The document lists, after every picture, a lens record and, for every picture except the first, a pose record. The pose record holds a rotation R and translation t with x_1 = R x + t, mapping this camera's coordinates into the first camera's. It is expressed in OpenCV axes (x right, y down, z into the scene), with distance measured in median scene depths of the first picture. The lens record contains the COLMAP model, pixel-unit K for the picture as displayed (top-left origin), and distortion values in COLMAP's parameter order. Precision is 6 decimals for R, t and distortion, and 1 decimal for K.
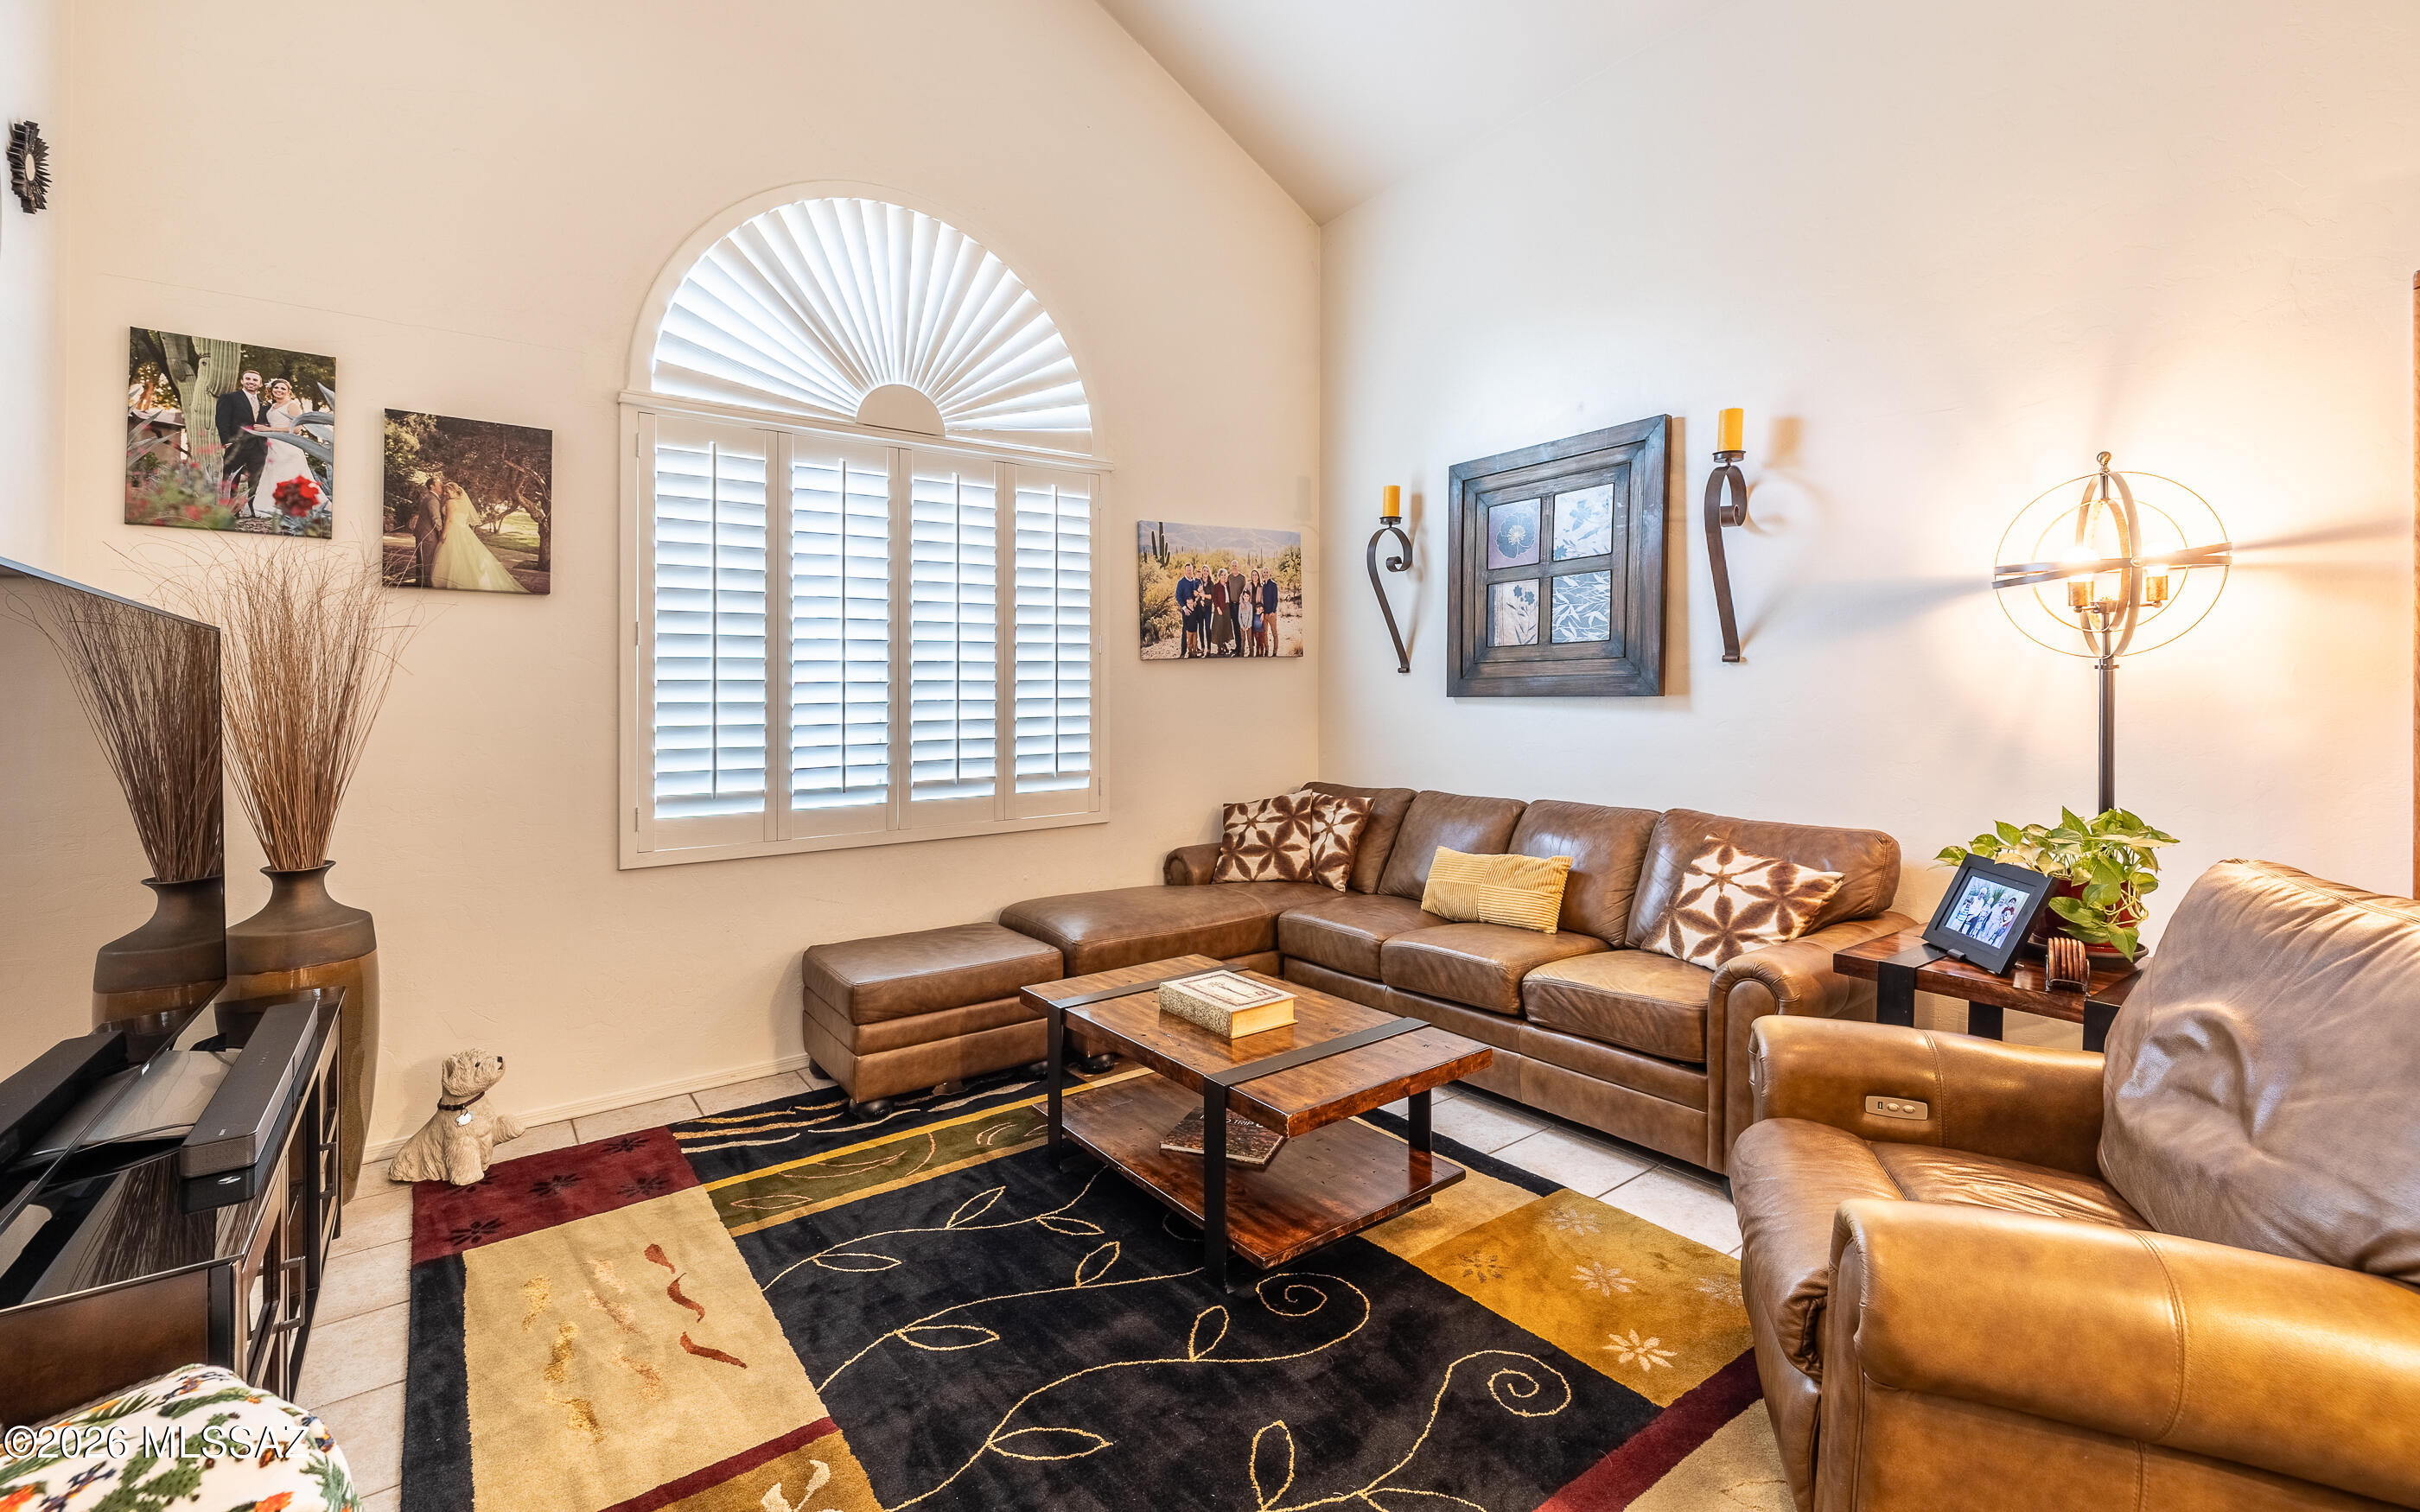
lens RADIAL K [[1024.1, 0, 1237.9], [0, 1024.1, 713.8], [0, 0, 1]] dist [-0.001018, -0.000136]
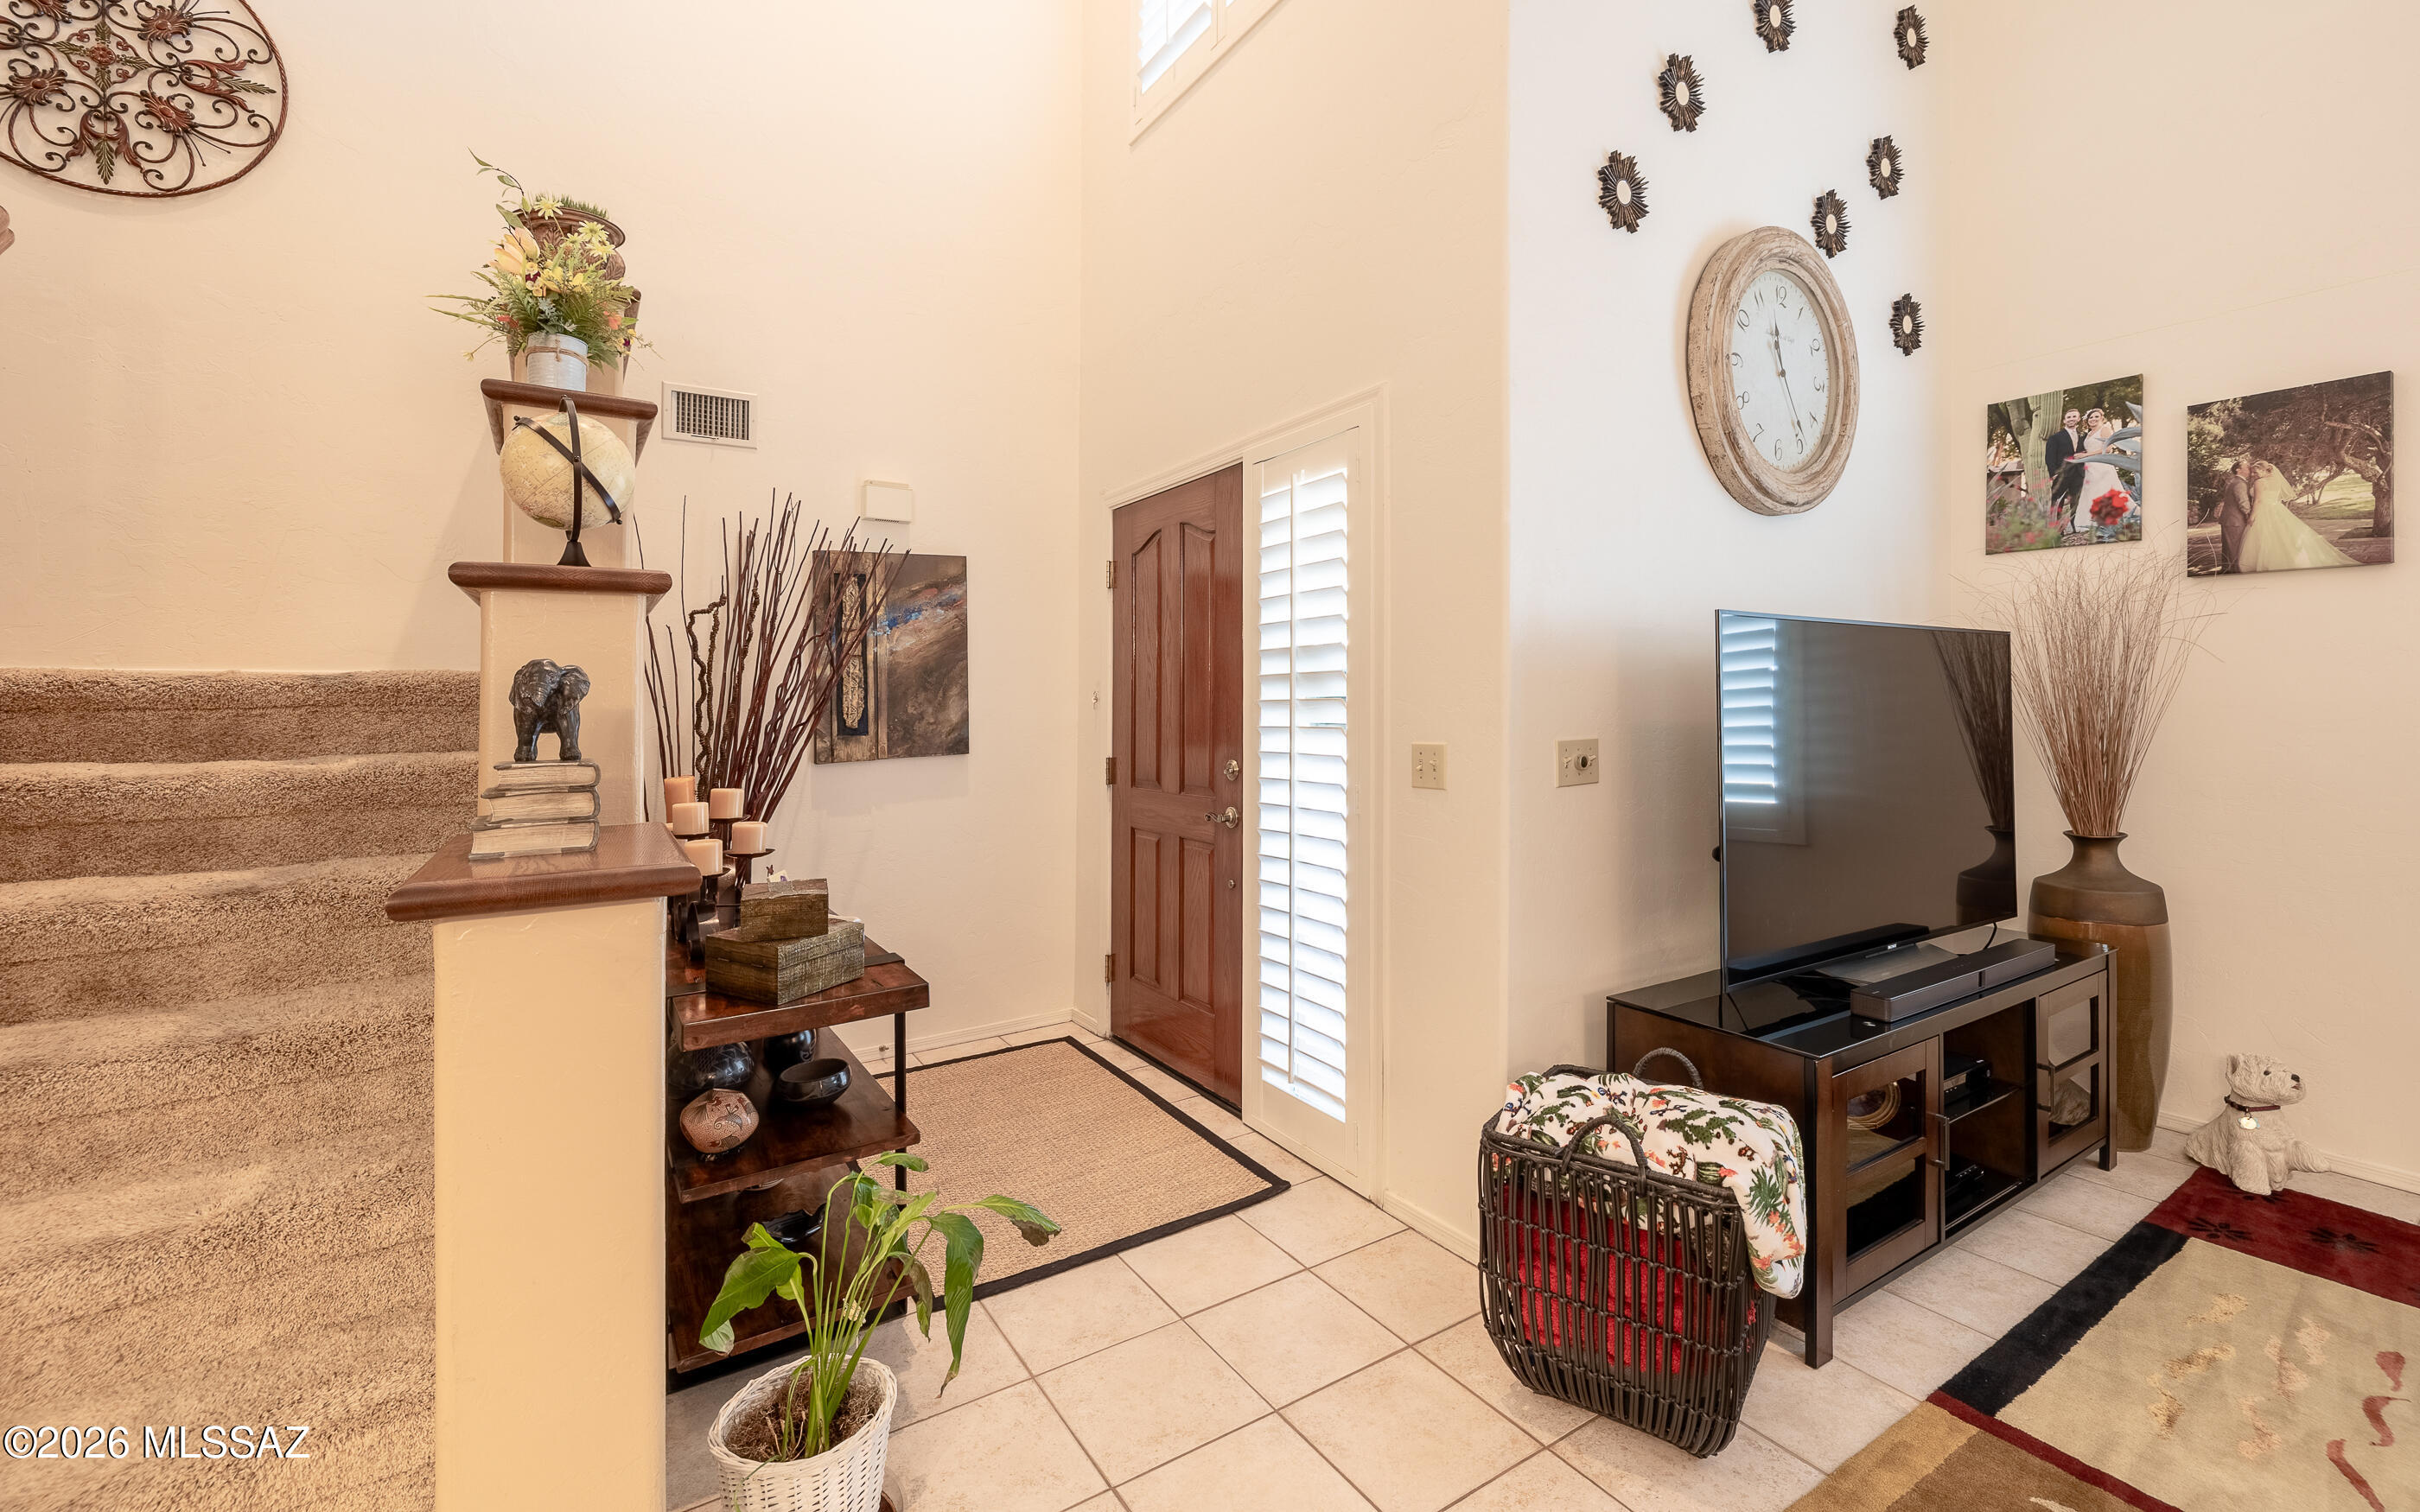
lens RADIAL K [[1024.1, 0, 1199.4], [0, 1024.1, 676.6], [0, 0, 1]] dist [-0.001018, -0.000136]
pose [[-0.087623, -0.010693, -0.996096, 0.276880], [-0.007255, 0.999923, -0.010096, -0.006851], [0.996127, 0.006342, -0.087694, 0.092962]]
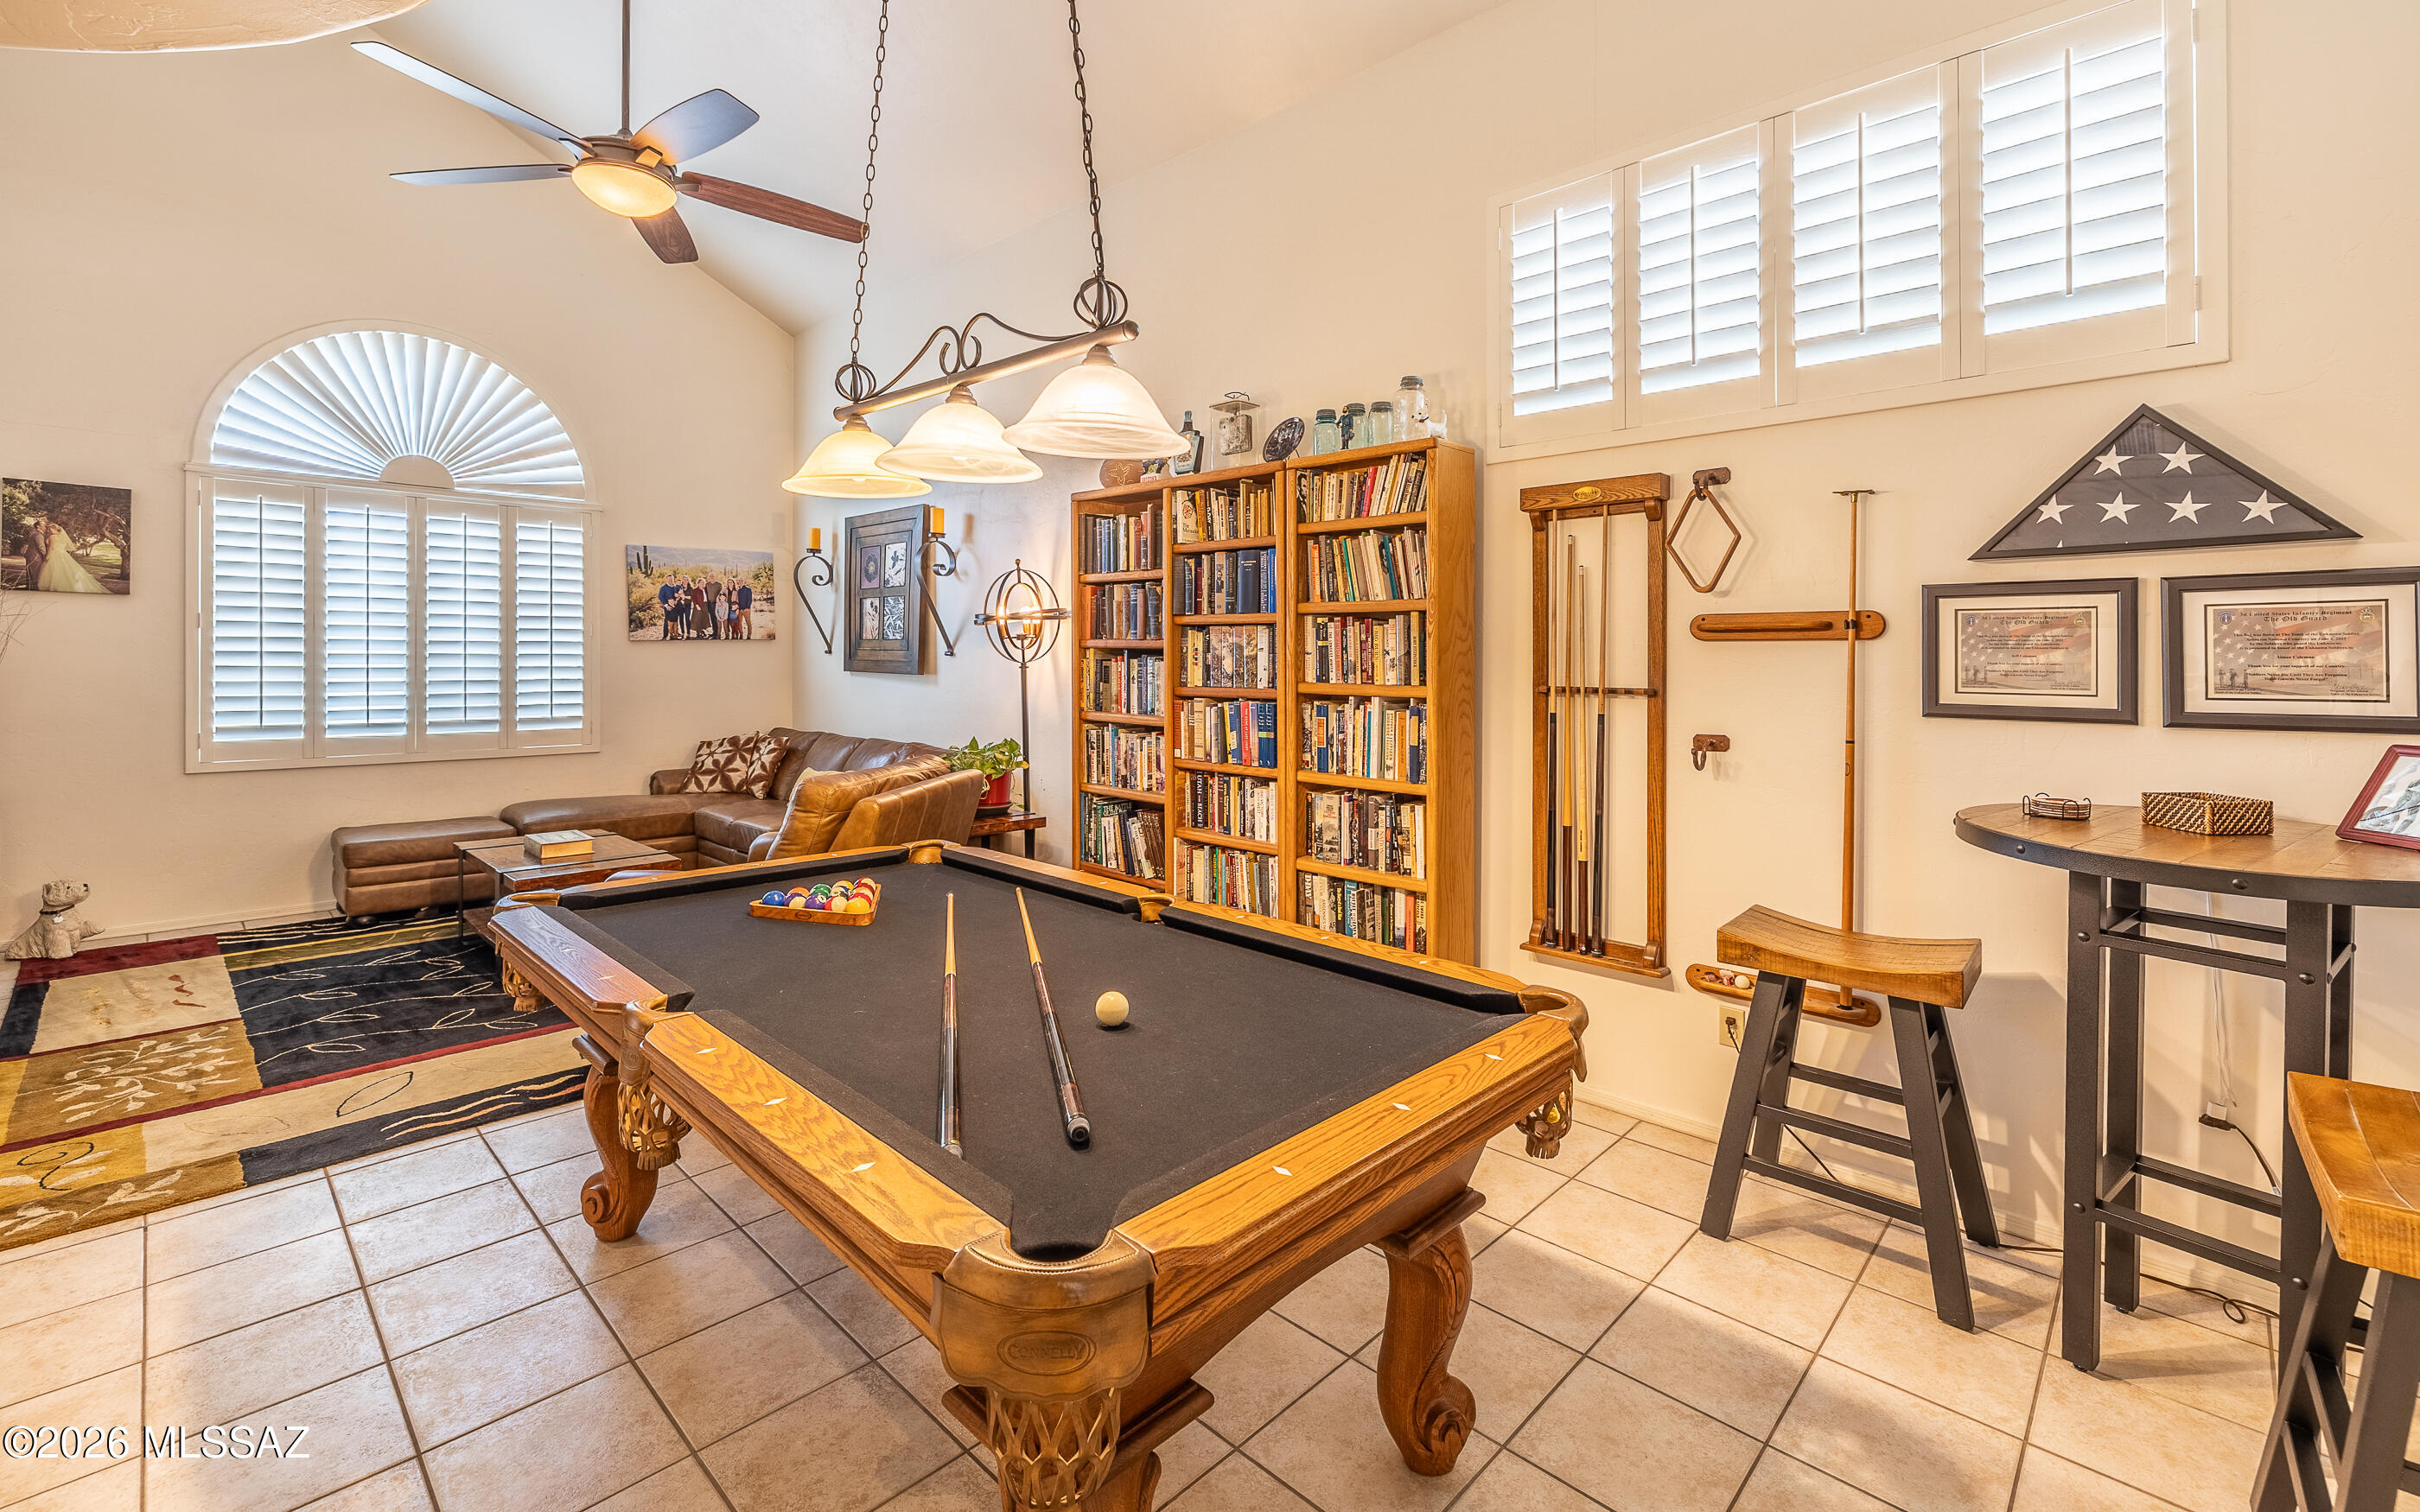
lens RADIAL K [[1024.1, 0, 1234.0], [0, 1024.1, 695.1], [0, 0, 1]] dist [-0.001018, -0.000136]
pose [[0.986879, 0.017643, 0.160492, 0.782457], [-0.020647, 0.999641, 0.017063, -0.027337], [-0.160134, -0.020153, 0.986890, -0.855069]]
